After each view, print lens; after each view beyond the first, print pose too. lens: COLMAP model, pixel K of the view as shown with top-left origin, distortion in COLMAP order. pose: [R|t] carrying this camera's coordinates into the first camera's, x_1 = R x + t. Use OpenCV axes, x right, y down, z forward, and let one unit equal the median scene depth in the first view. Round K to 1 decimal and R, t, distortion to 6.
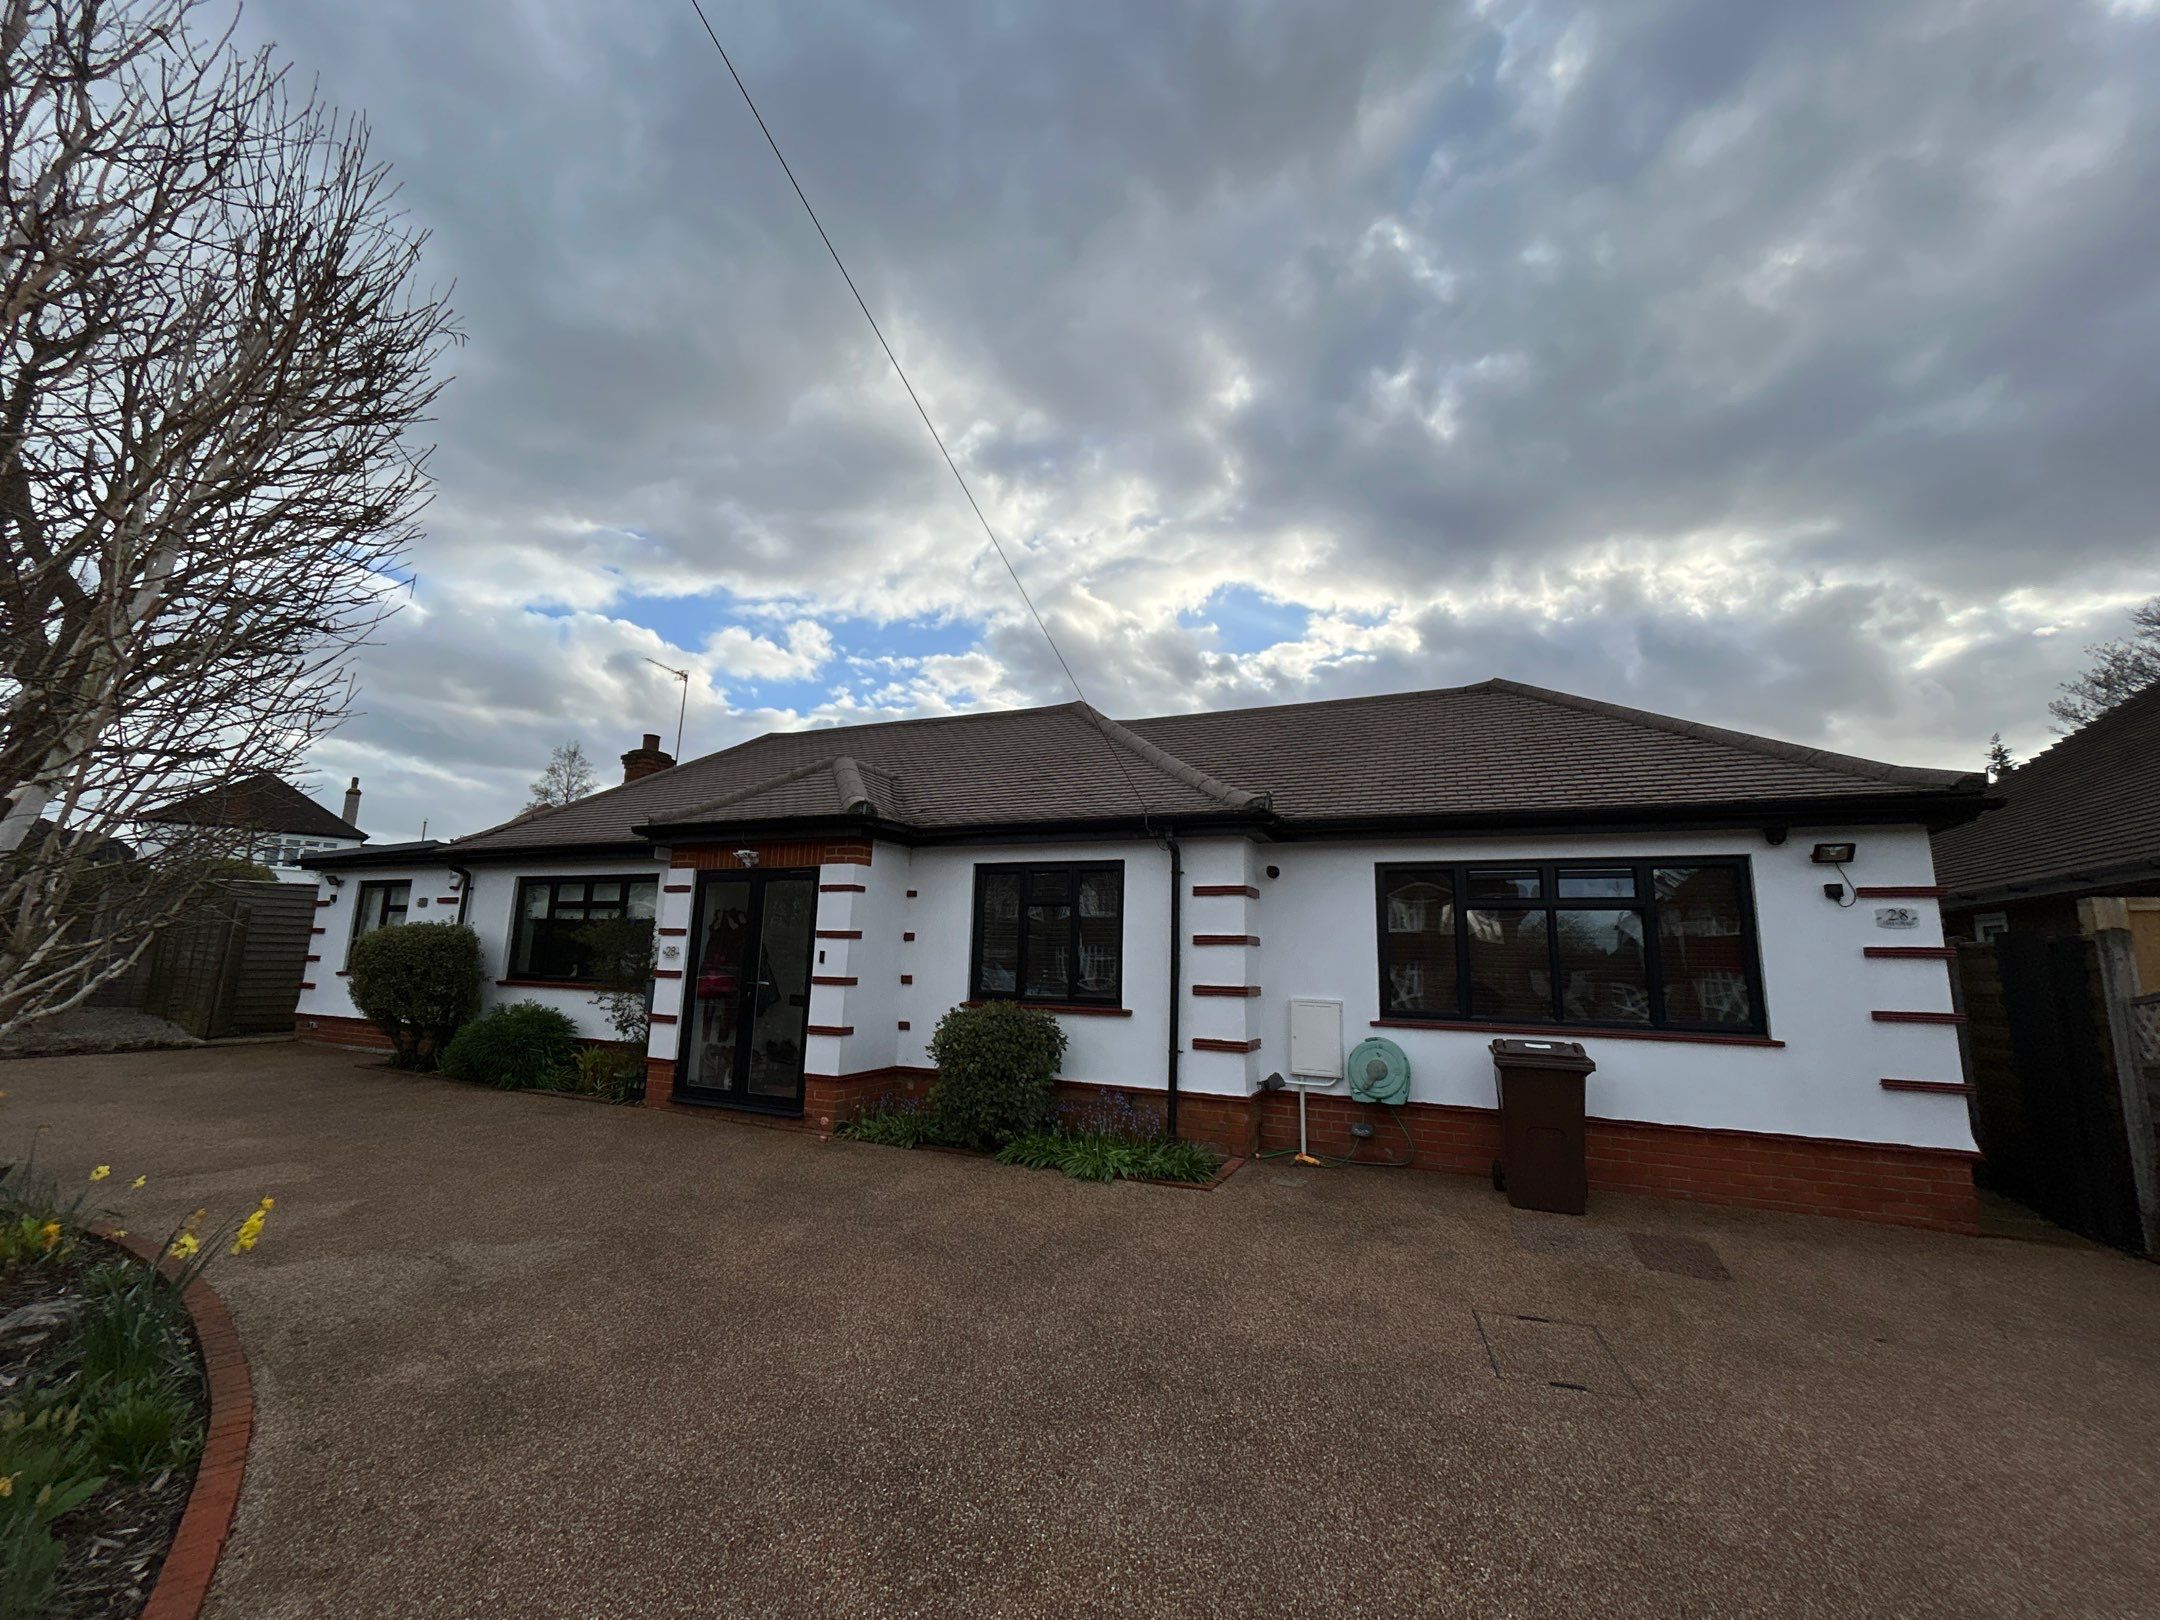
lens RADIAL K [[879.3, 0, 1082.6], [0, 879.3, 799.8], [0, 0, 1]] dist [0.004084, -0.000839]
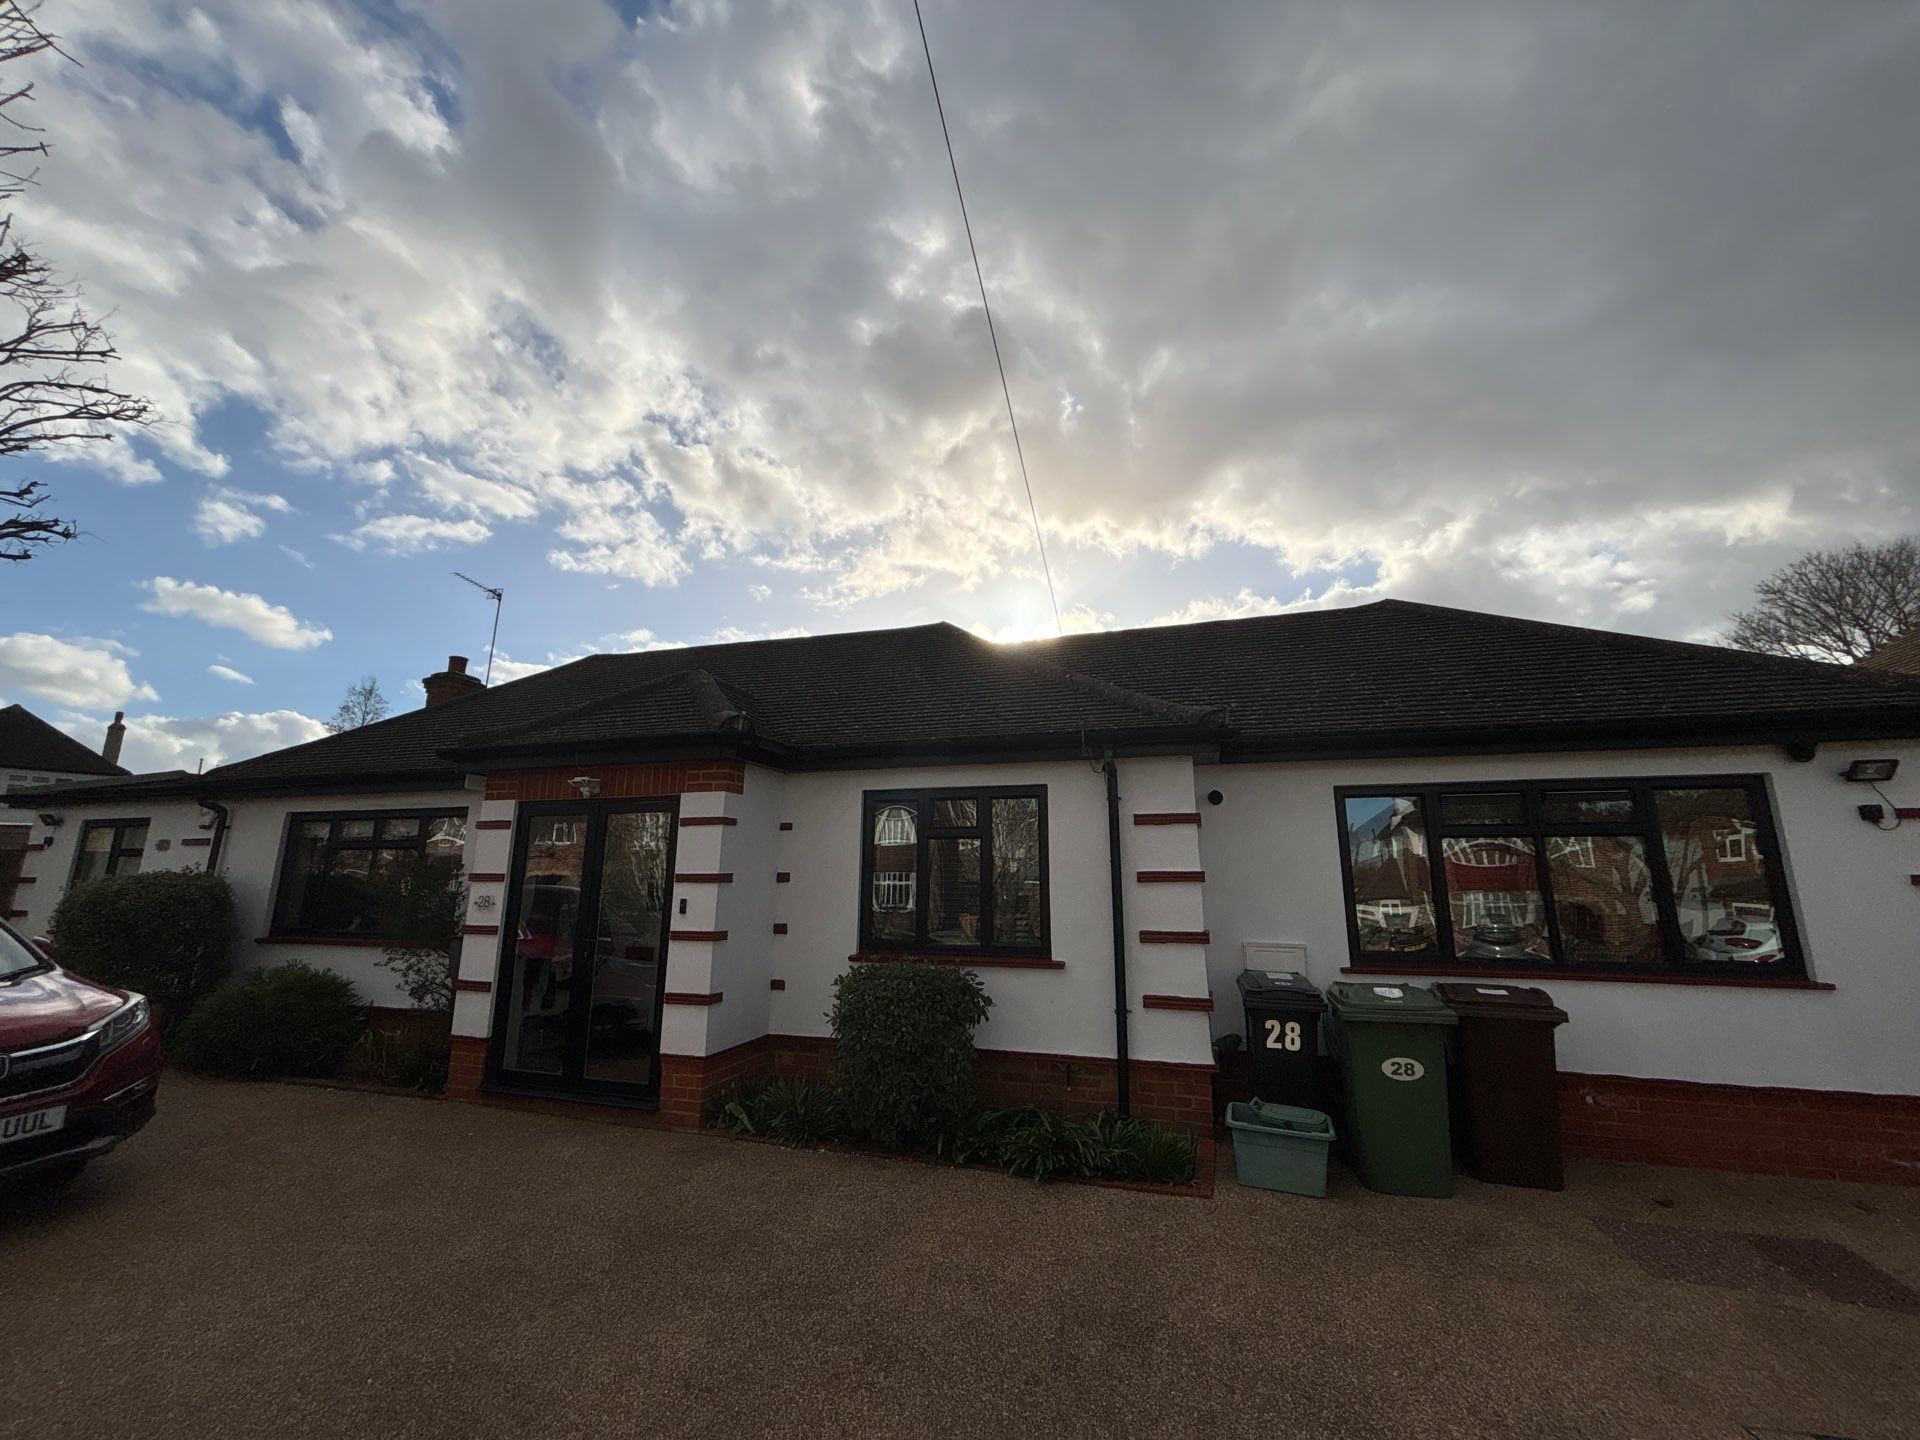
lens RADIAL K [[781.6, 0, 956.9], [0, 781.6, 713.7], [0, 0, 1]] dist [0.004084, -0.000839]
pose [[0.992899, 0.005313, 0.118842, -0.129453], [-0.001135, 0.999380, -0.035201, 0.025125], [-0.118955, 0.034816, 0.992289, 0.239955]]
